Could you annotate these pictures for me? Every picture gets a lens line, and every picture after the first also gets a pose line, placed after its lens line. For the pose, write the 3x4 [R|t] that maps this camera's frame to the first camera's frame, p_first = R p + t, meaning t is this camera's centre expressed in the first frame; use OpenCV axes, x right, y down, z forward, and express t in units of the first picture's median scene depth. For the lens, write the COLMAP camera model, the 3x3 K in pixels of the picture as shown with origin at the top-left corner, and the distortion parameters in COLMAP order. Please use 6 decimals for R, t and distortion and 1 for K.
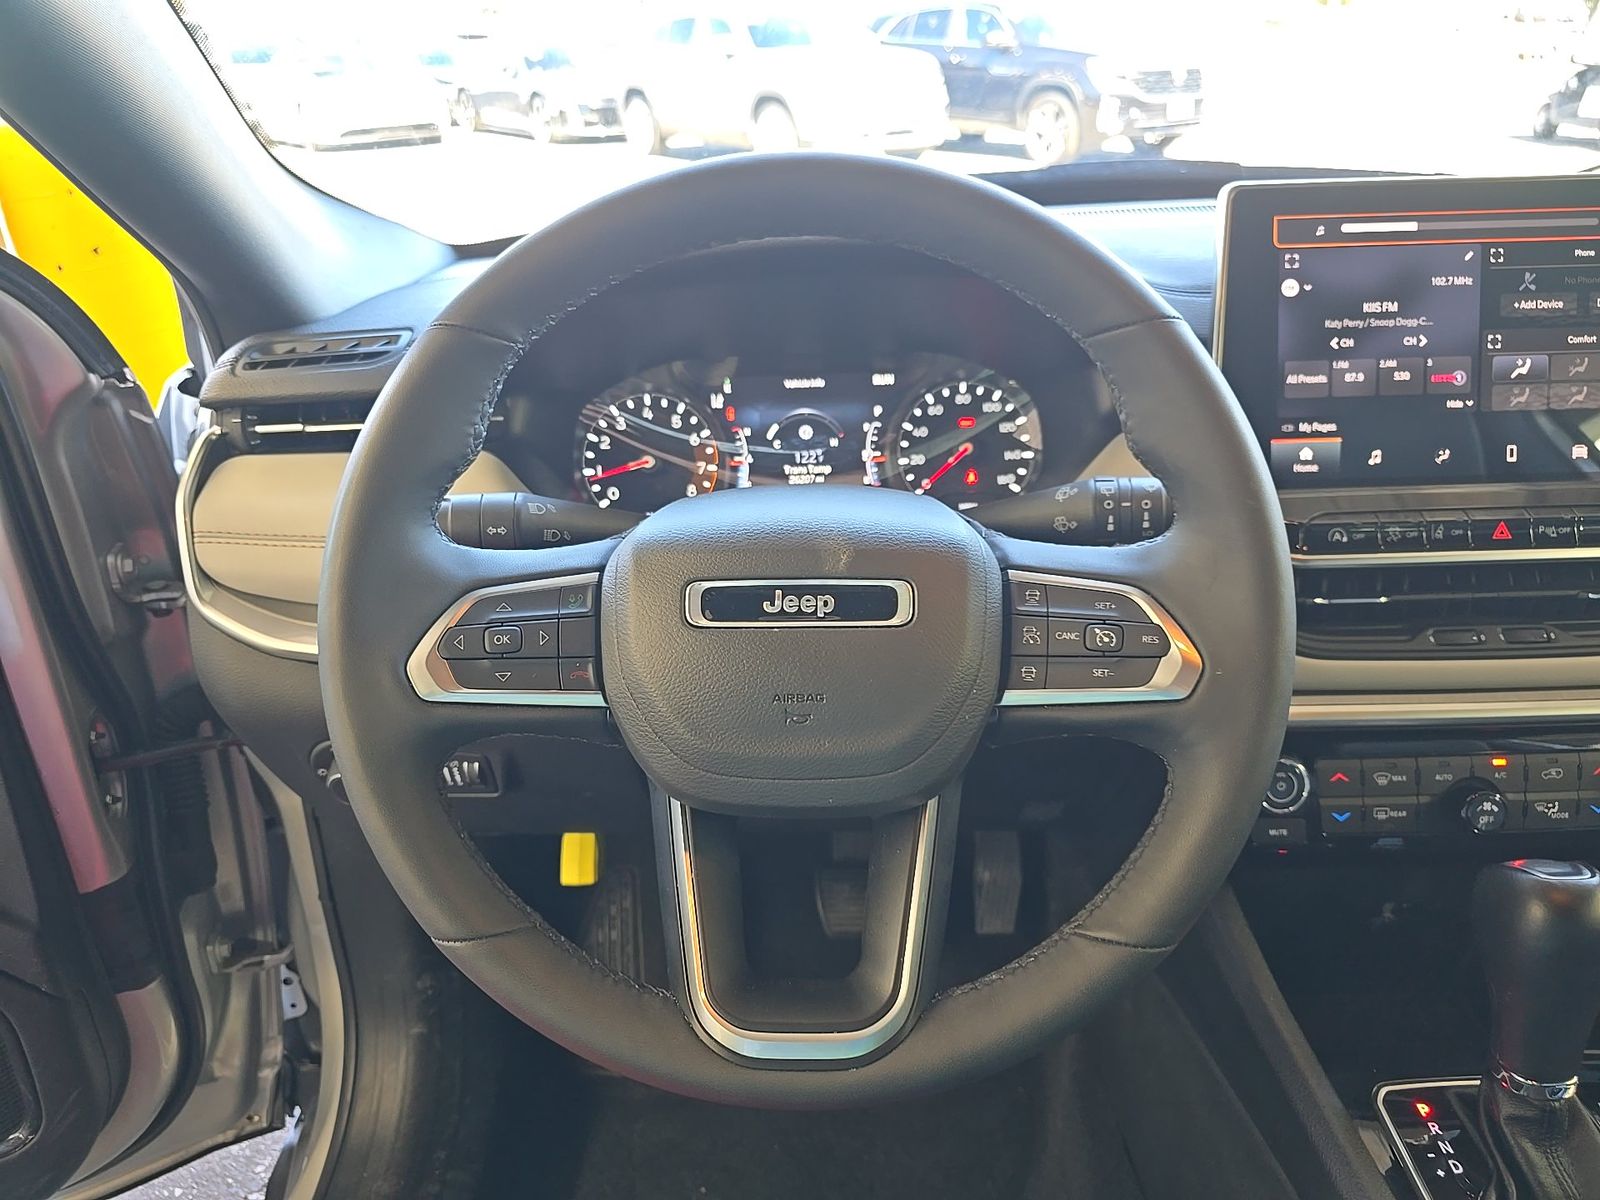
lens RADIAL K [[1070.0, 0, 795.9], [0, 1070.0, 593.0], [0, 0, 1]] dist [0.038609, -0.044156]
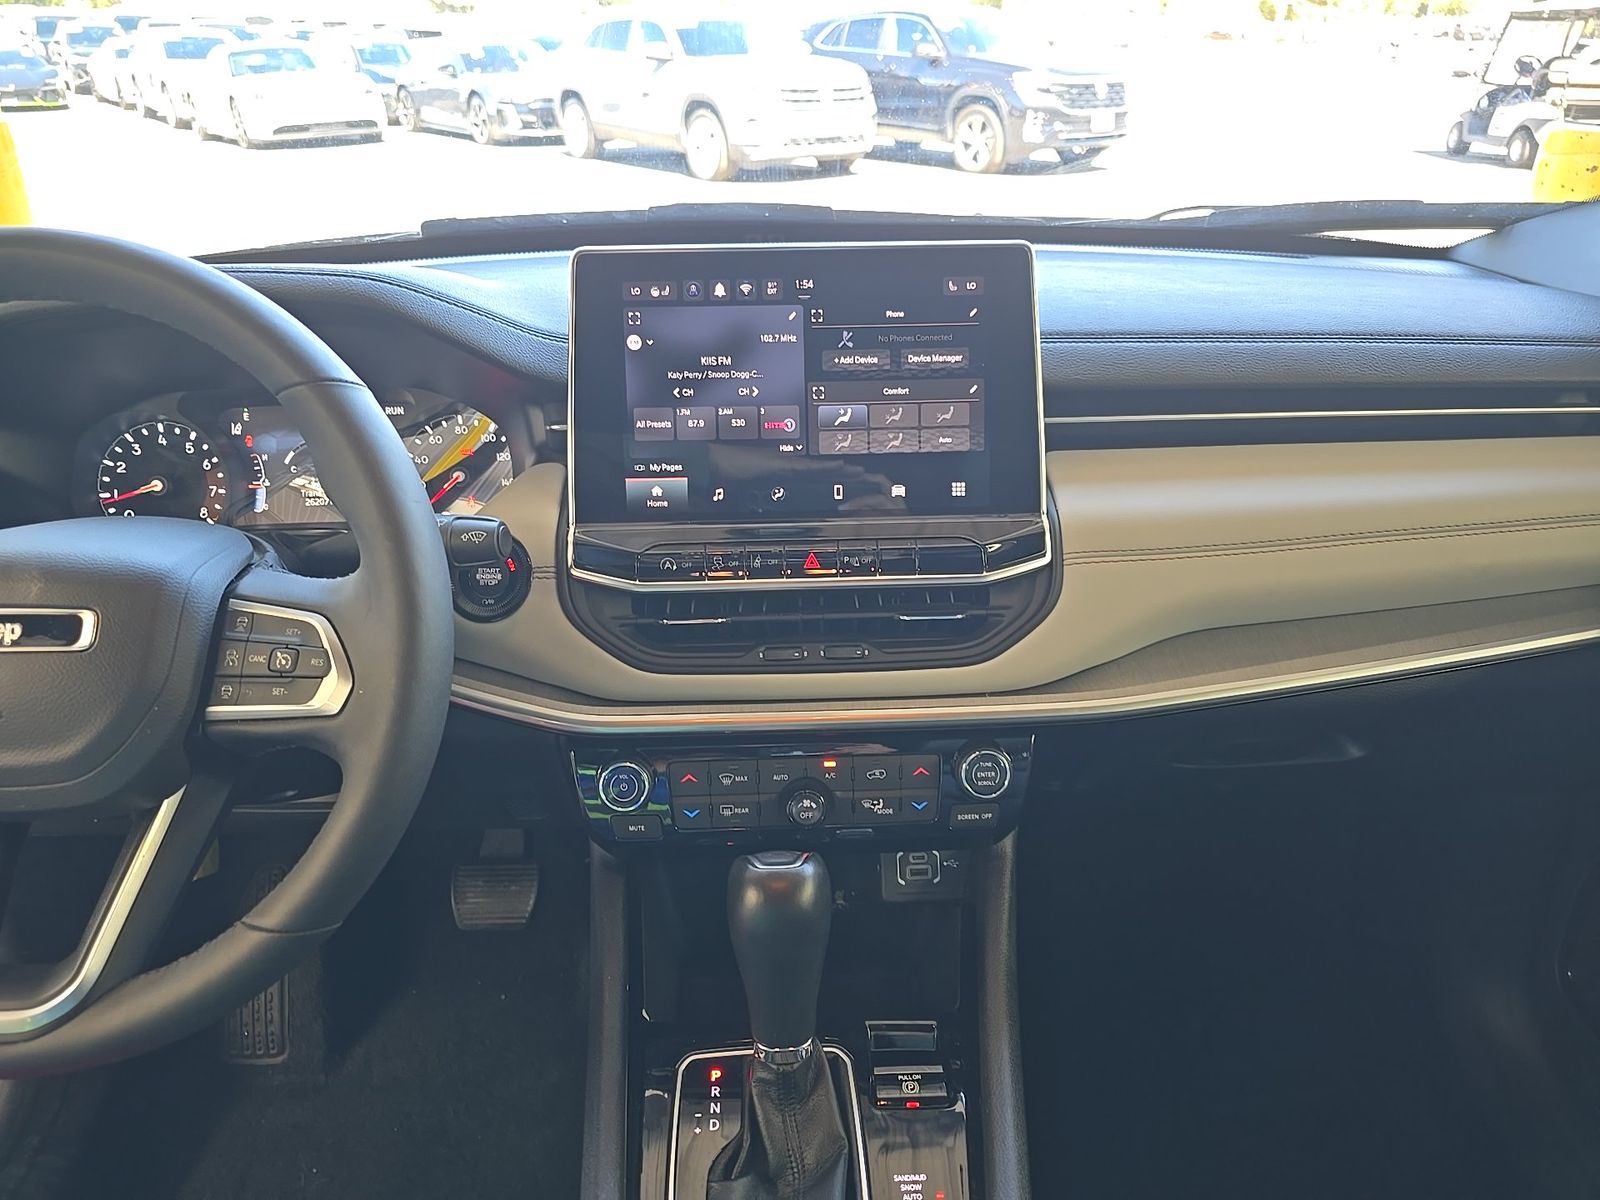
lens RADIAL K [[1053.6, 0, 800.0], [0, 1053.6, 600.0], [0, 0, 1]] dist [0.080294, -0.098049]
pose [[0.999434, 0.002439, 0.033562, 0.581576], [-0.002666, 0.999974, 0.006721, -0.022972], [-0.033545, -0.006806, 0.999414, -0.105233]]
